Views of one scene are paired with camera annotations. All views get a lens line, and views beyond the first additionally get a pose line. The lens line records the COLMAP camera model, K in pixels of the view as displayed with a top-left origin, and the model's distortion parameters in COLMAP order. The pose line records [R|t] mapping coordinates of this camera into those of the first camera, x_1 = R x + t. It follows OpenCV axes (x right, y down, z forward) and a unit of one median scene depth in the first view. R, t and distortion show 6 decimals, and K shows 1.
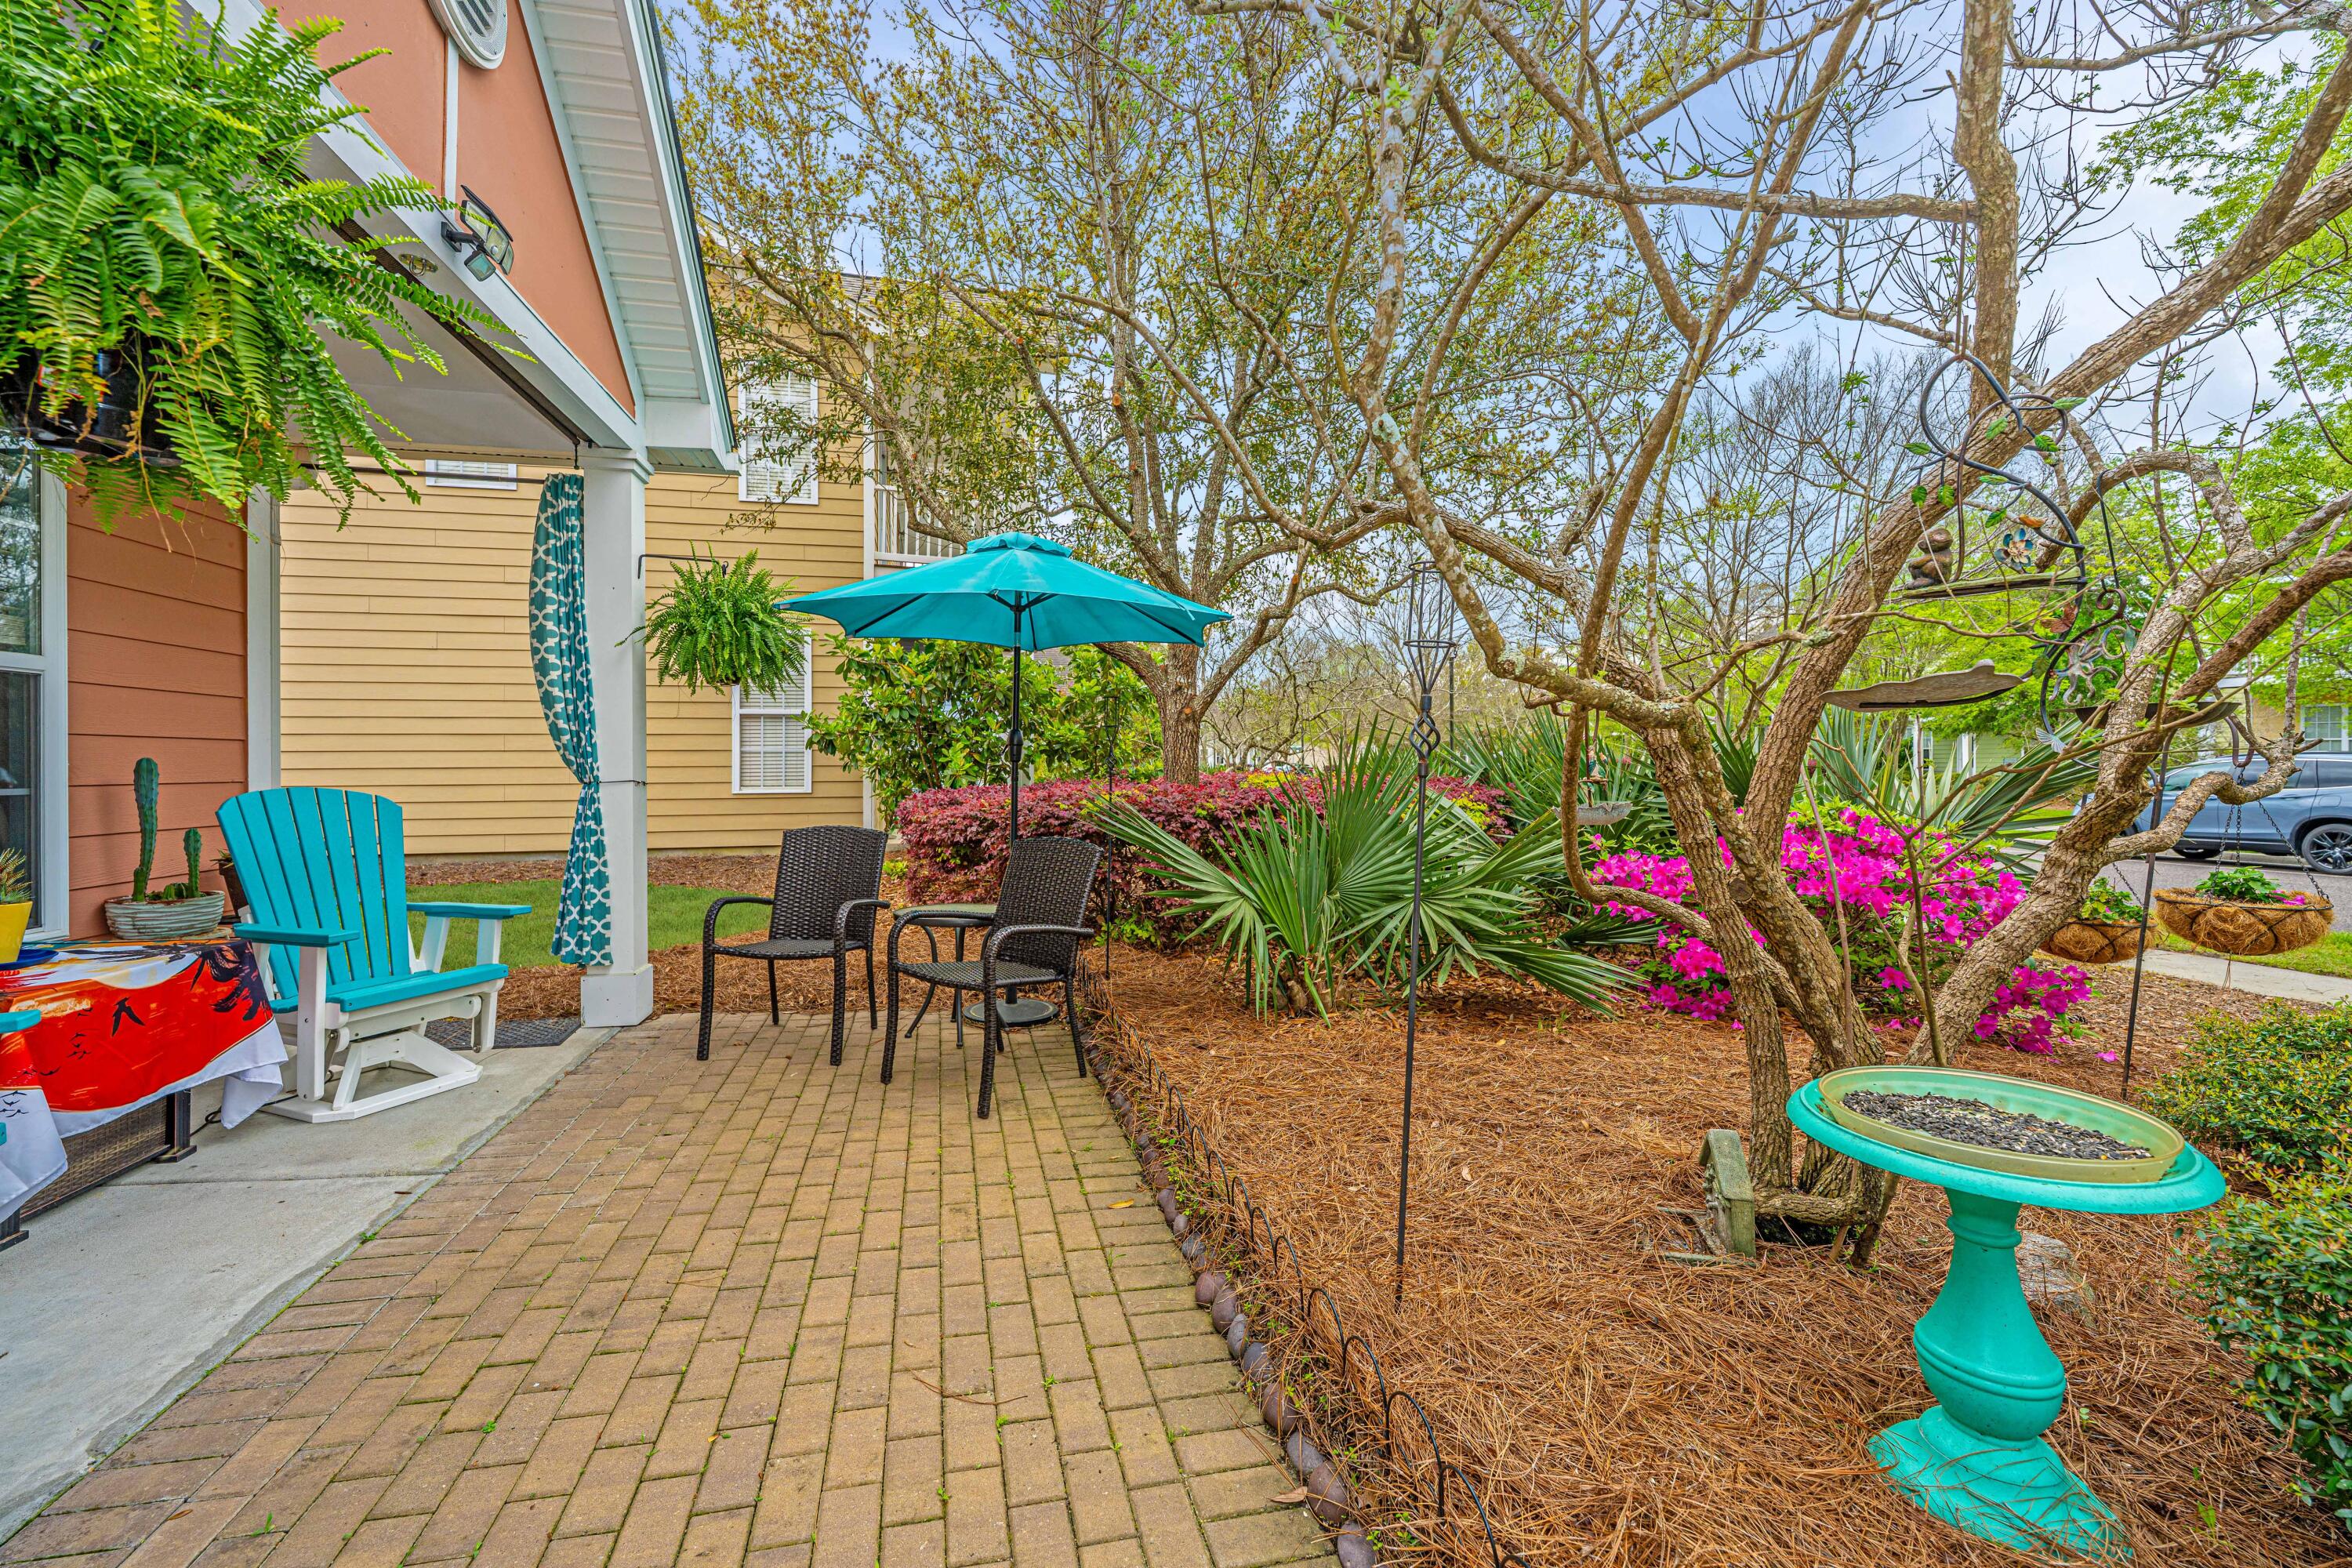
lens RADIAL K [[972.2, 0, 1171.3], [0, 972.2, 780.2], [0, 0, 1]] dist [-0.004640, 0.000436]
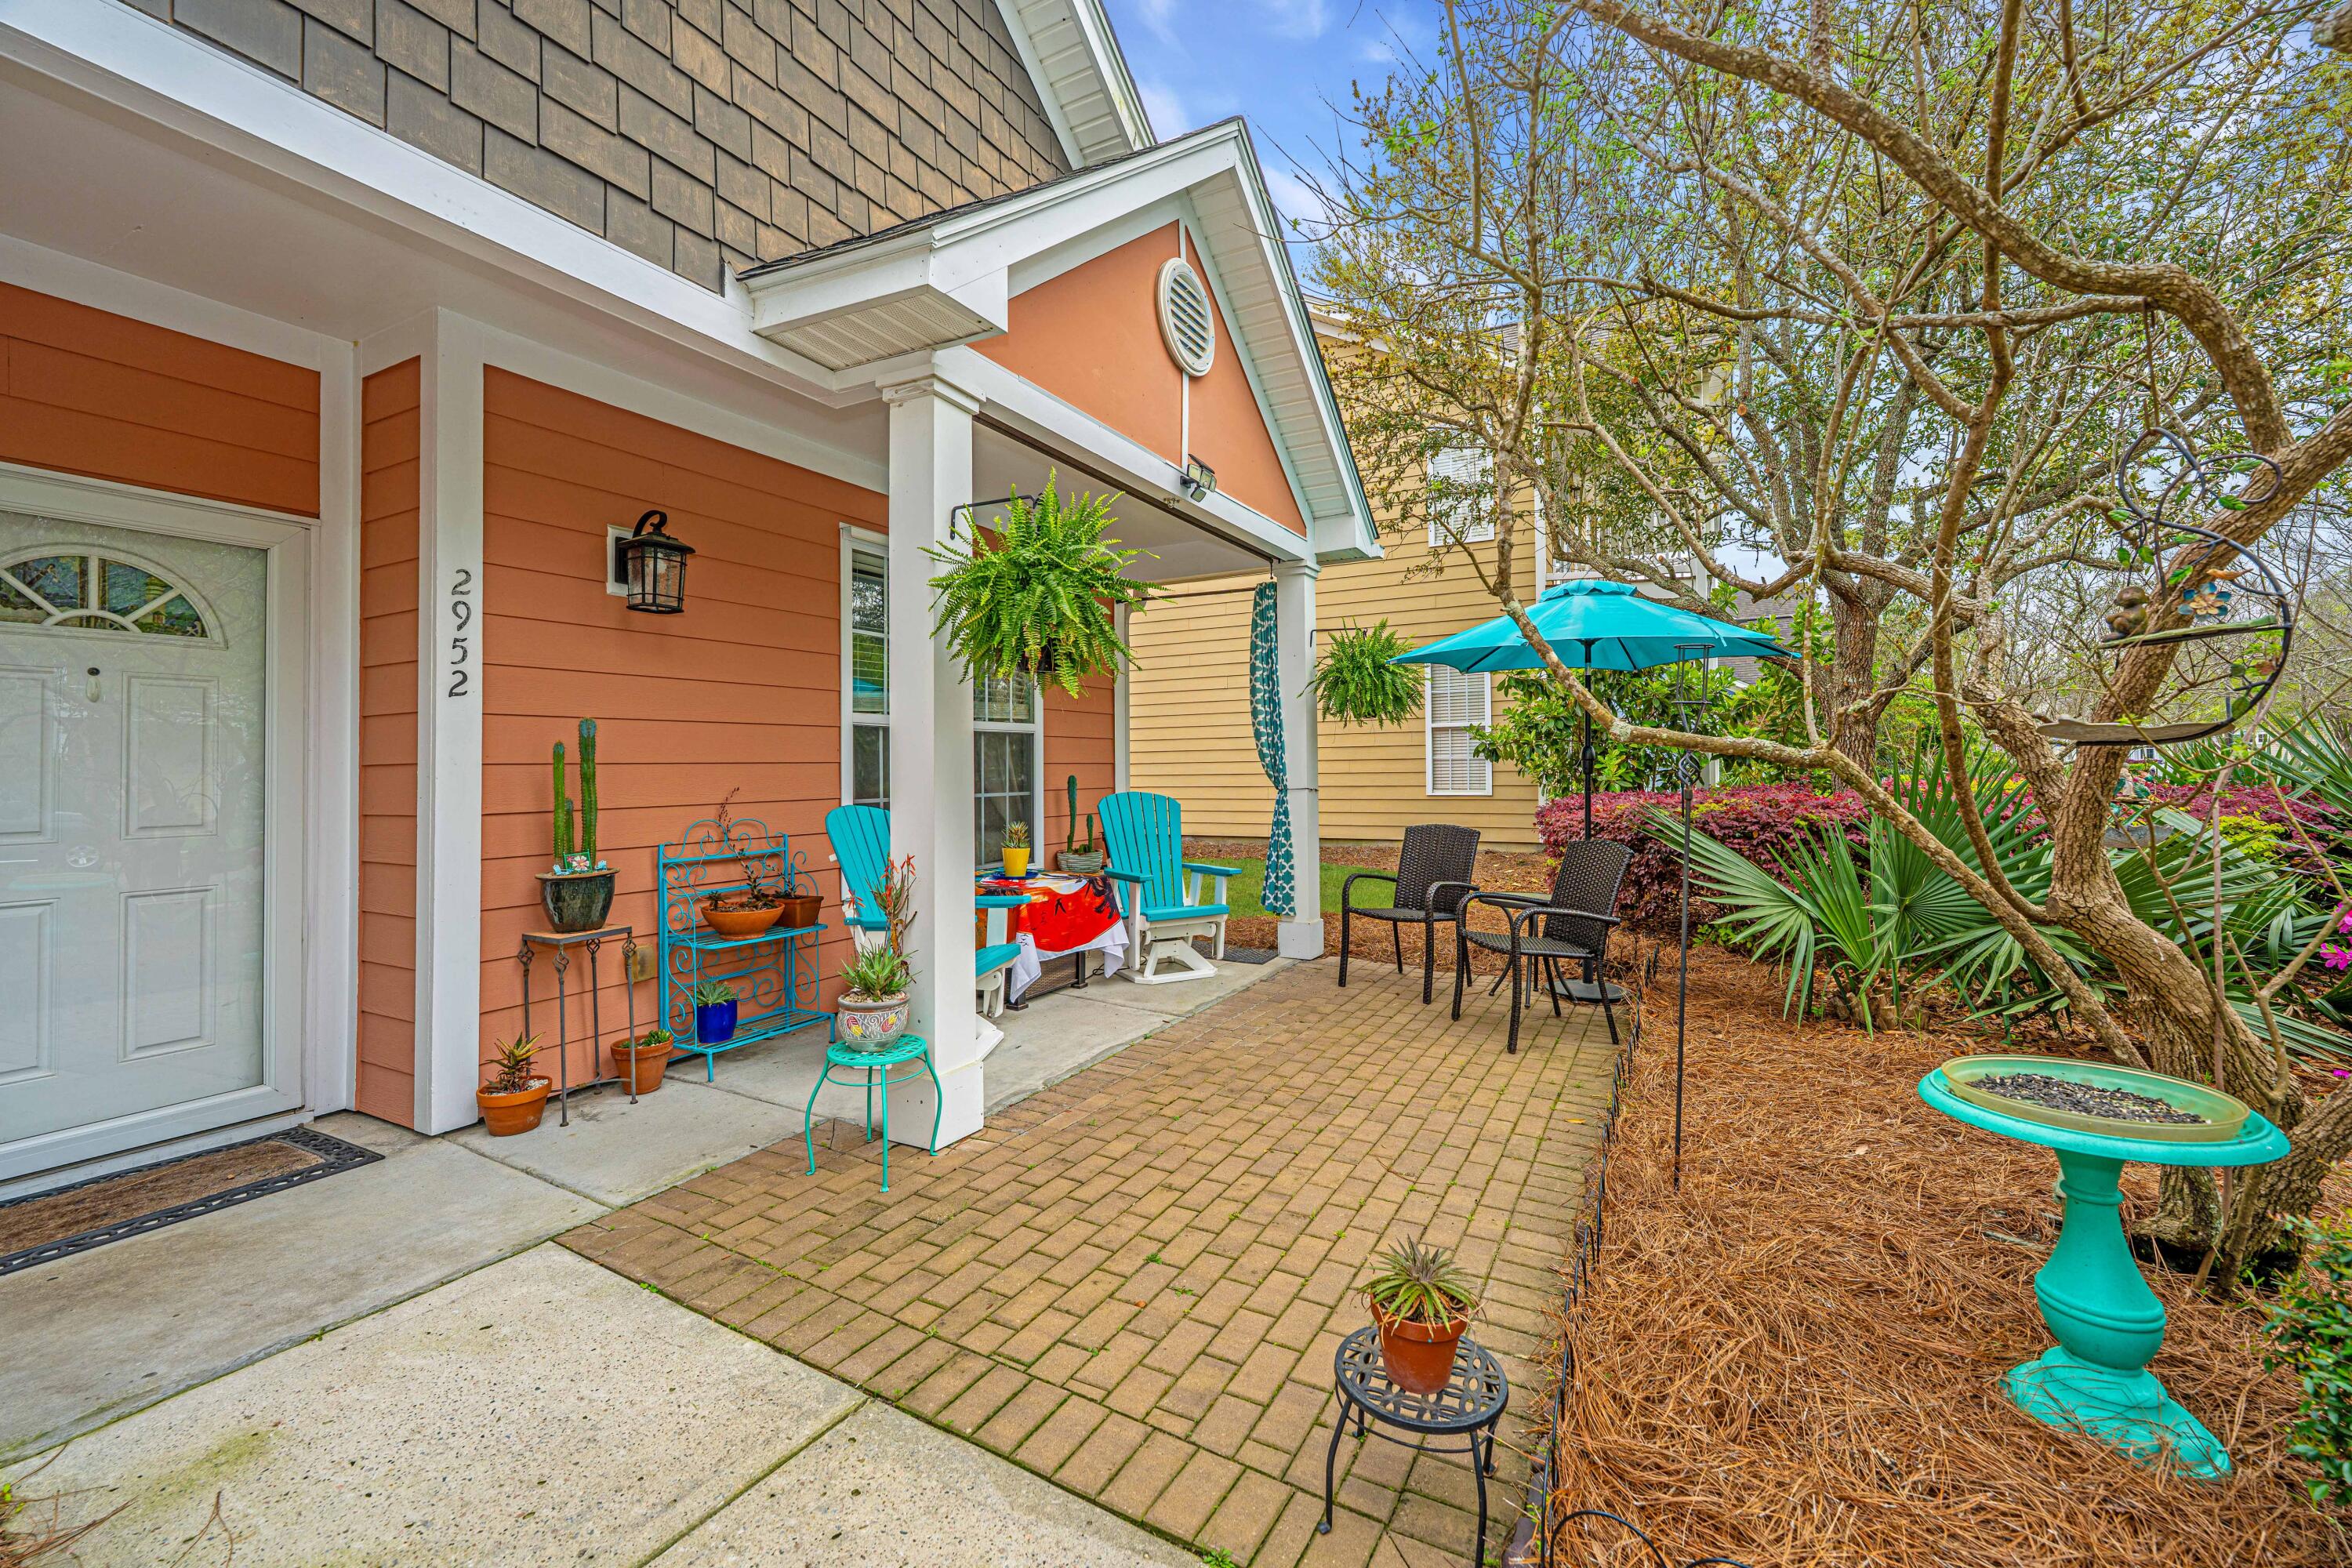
lens RADIAL K [[972.2, 0, 1171.3], [0, 972.2, 780.2], [0, 0, 1]] dist [-0.004640, 0.000436]
pose [[0.745513, 0.001177, -0.666490, 0.305377], [-0.001140, 0.999999, 0.000490, -0.014480], [0.666490, 0.000395, 0.745514, -0.246022]]
